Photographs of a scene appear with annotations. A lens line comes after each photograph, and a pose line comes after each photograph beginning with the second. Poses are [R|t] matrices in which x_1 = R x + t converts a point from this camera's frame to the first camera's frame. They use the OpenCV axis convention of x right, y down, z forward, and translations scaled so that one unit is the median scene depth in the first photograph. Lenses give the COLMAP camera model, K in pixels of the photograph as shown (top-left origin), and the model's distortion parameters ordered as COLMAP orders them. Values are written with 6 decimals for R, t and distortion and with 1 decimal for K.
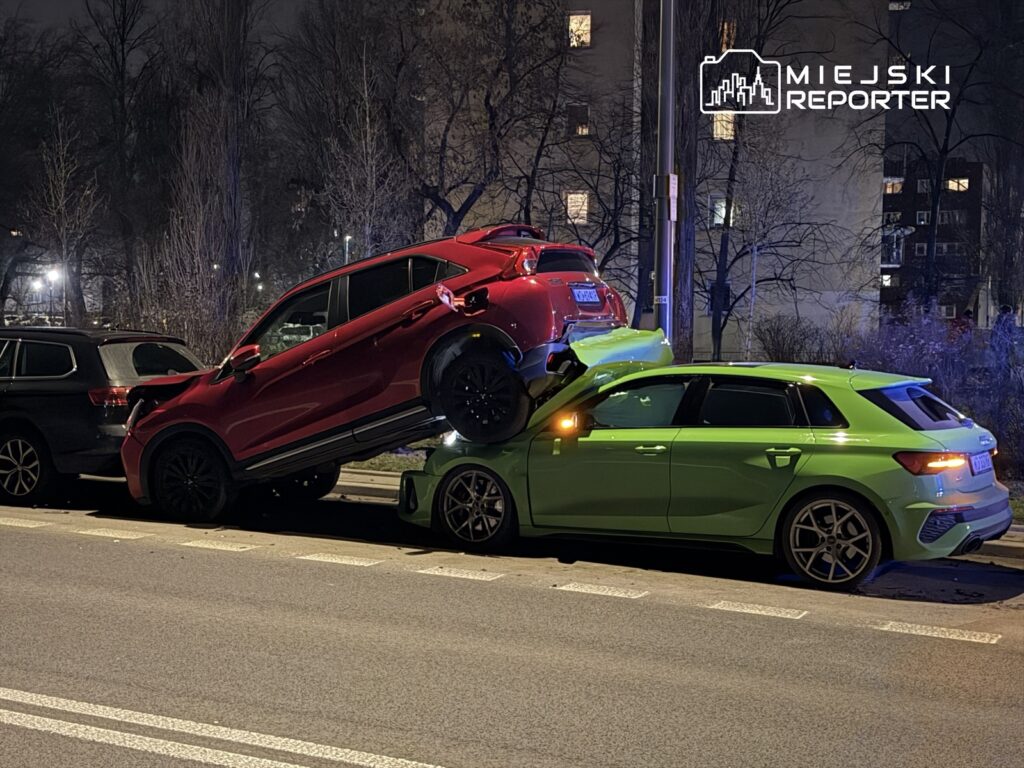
lens RADIAL K [[1414.6, 0, 511.2], [0, 1414.6, 379.2], [0, 0, 1]] dist [0.129015, 0.000000]
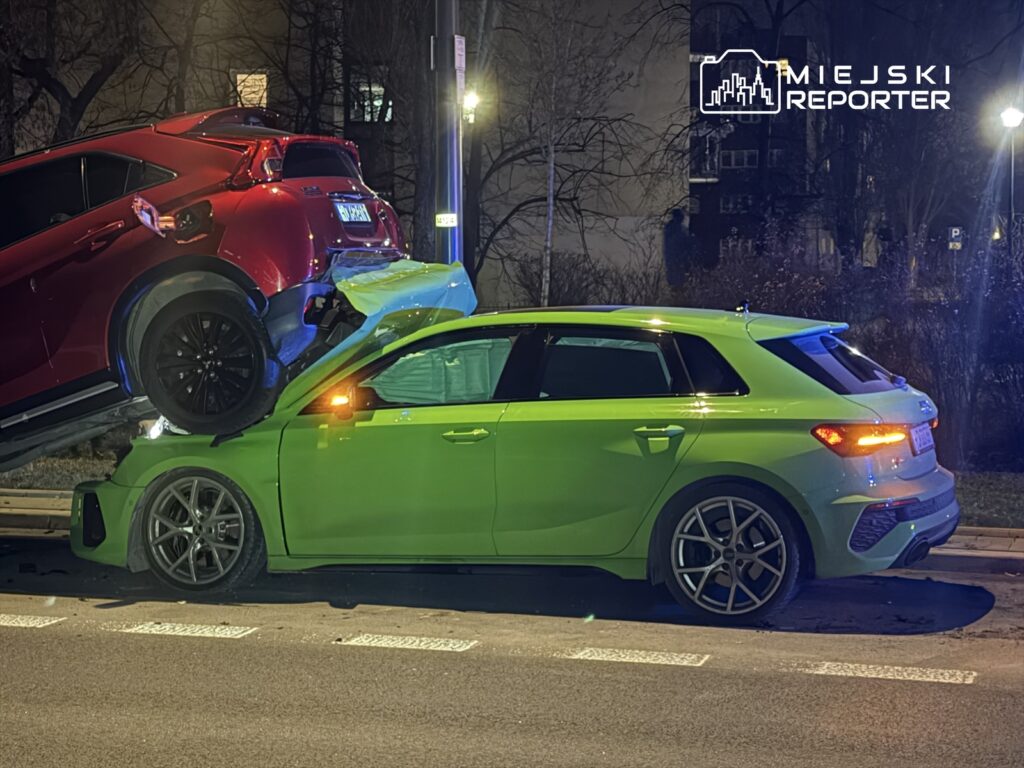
lens RADIAL K [[2097.1, 0, 522.6], [0, 2097.1, 373.6], [0, 0, 1]] dist [0.153600, 0.000000]
pose [[0.982849, -0.025641, 0.182620, -0.053615], [0.023979, 0.999649, 0.011303, 0.008427], [-0.182845, -0.006730, 0.983119, 0.001506]]
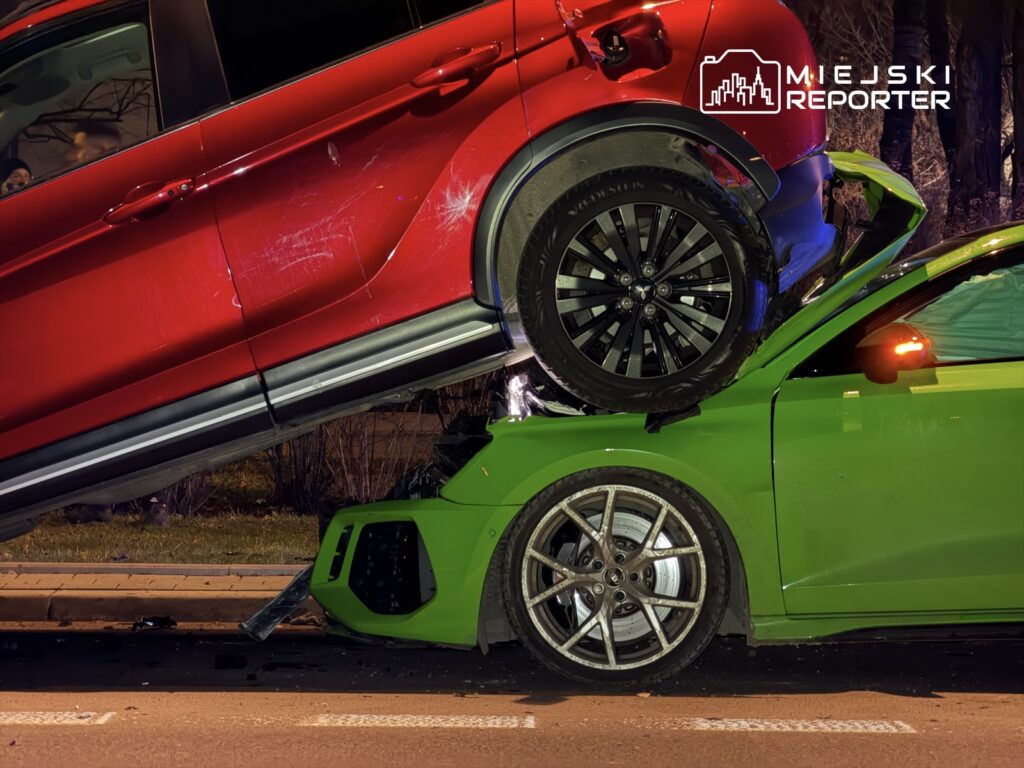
lens RADIAL K [[3121.4, 0, 521.4], [0, 3121.4, 338.8], [0, 0, 1]] dist [0.189914, 0.000000]
pose [[0.894508, -0.008869, 0.446965, -0.425532], [0.029215, 0.998826, -0.038649, 0.056043], [-0.446097, 0.047630, 0.893716, 0.241589]]
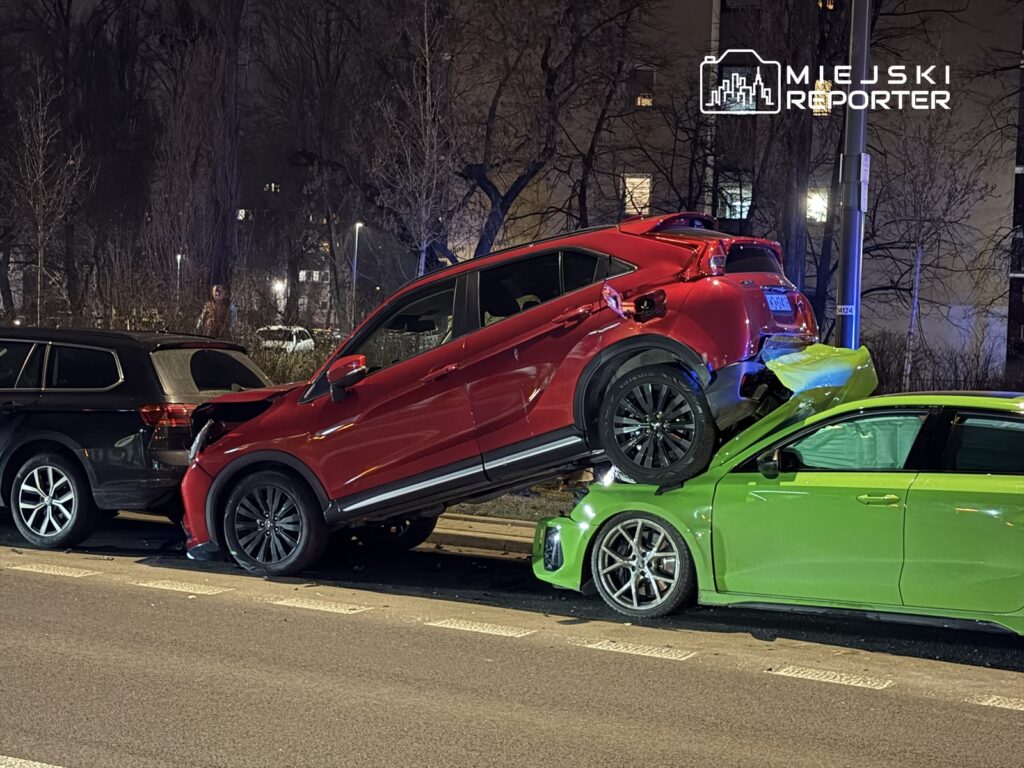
lens RADIAL K [[1731.2, 0, 510.6], [0, 1731.2, 377.8], [0, 0, 1]] dist [0.142903, 0.000000]
pose [[0.999732, 0.023159, -0.000228, -0.099320], [-0.023160, 0.999625, -0.014631, 0.000851], [-0.000110, 0.014633, 0.999893, 0.023998]]
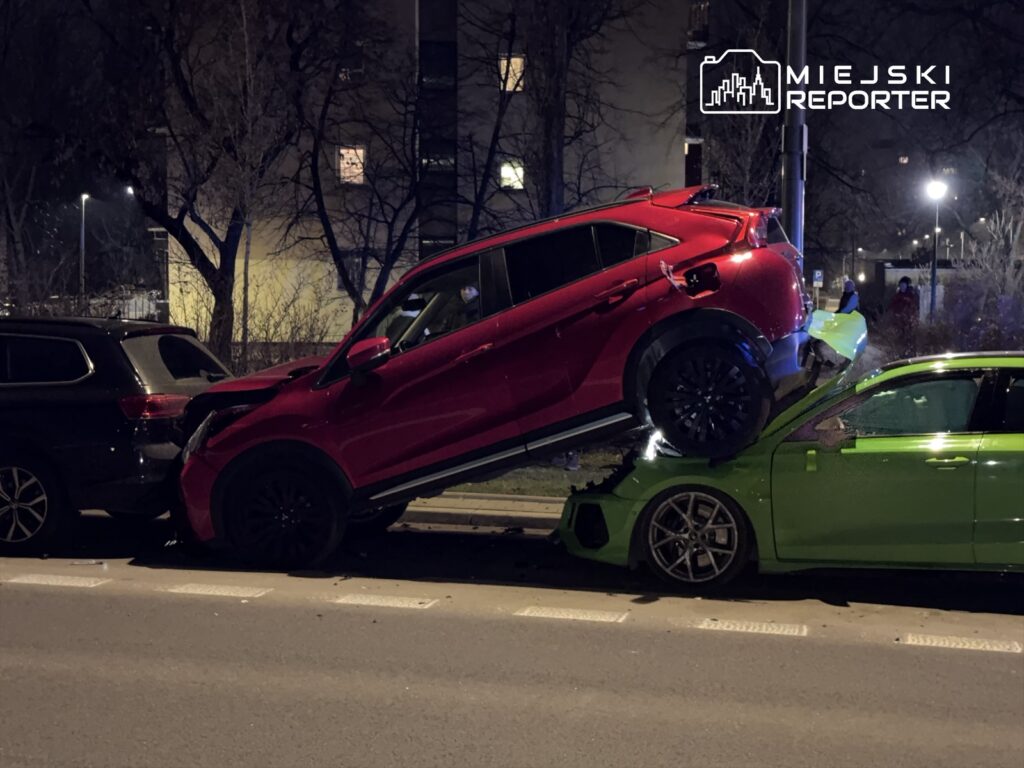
lens RADIAL K [[1590.5, 0, 508.1], [0, 1590.5, 379.5], [0, 0, 1]] dist [0.146713, 0.000000]
pose [[0.975503, -0.018592, 0.219200, -0.319609], [0.015904, 0.999775, 0.014021, -0.013240], [-0.219411, -0.010191, 0.975579, 0.145109]]
